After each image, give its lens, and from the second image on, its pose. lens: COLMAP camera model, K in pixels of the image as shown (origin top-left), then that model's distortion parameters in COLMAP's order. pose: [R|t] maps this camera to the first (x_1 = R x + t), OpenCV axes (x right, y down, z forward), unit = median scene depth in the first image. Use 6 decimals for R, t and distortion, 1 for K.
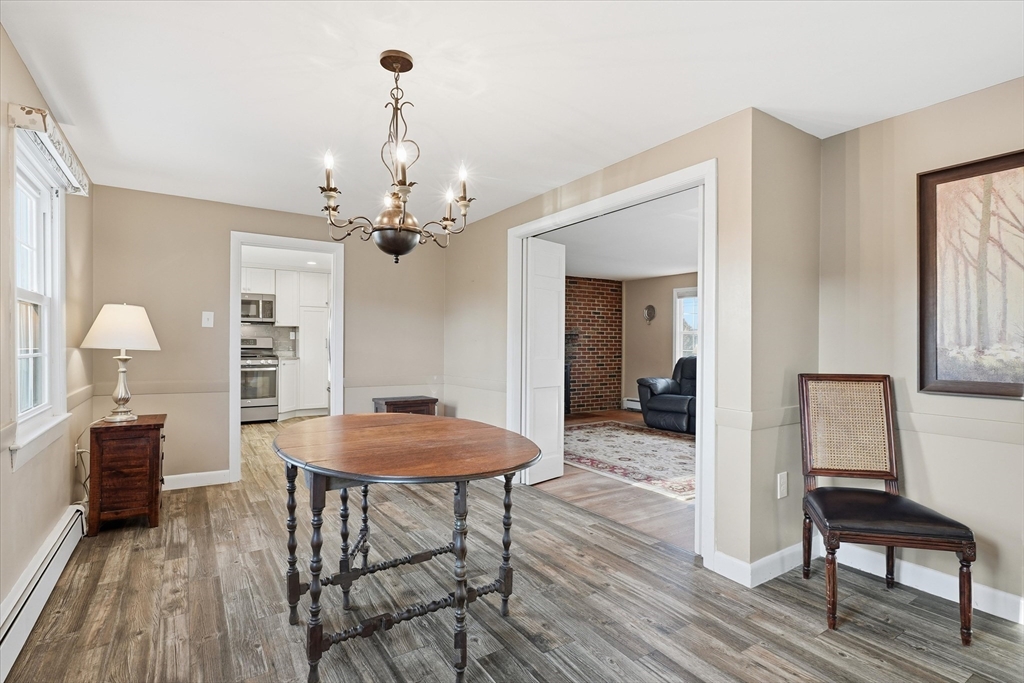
lens RADIAL K [[496.8, 0, 514.3], [0, 496.8, 343.4], [0, 0, 1]] dist [-0.000231, 0.000399]
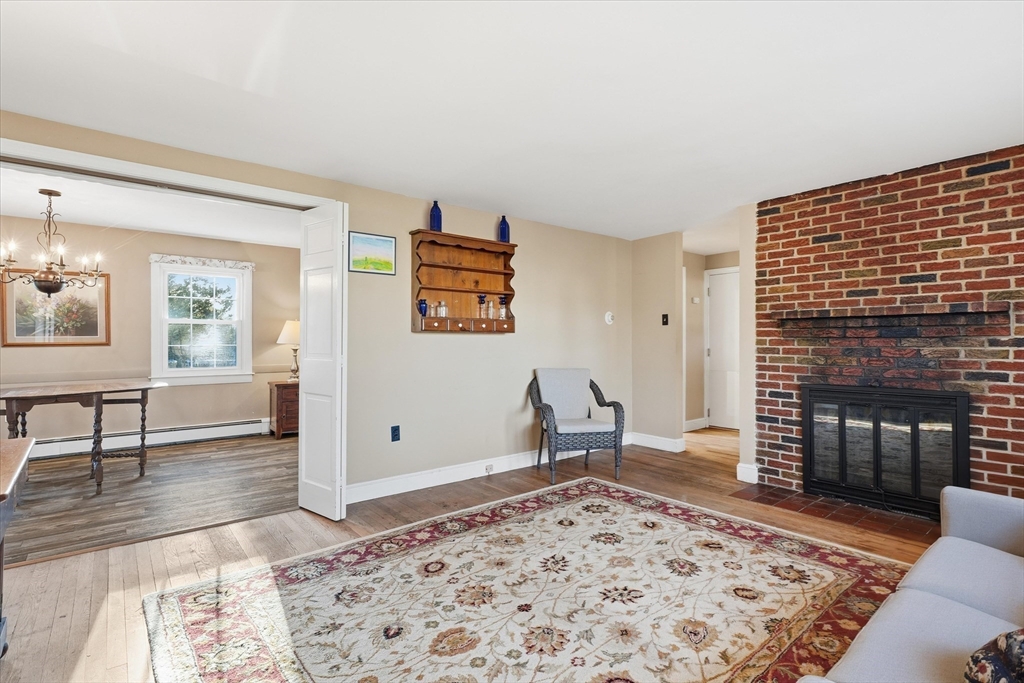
lens RADIAL K [[495.7, 0, 505.6], [0, 495.7, 341.7], [0, 0, 1]] dist [-0.002320, 0.000663]
pose [[0.091974, -0.002640, -0.995758, 1.435109], [-0.000171, 0.999996, -0.002667, 0.012546], [0.995761, 0.000416, 0.091974, 2.021939]]
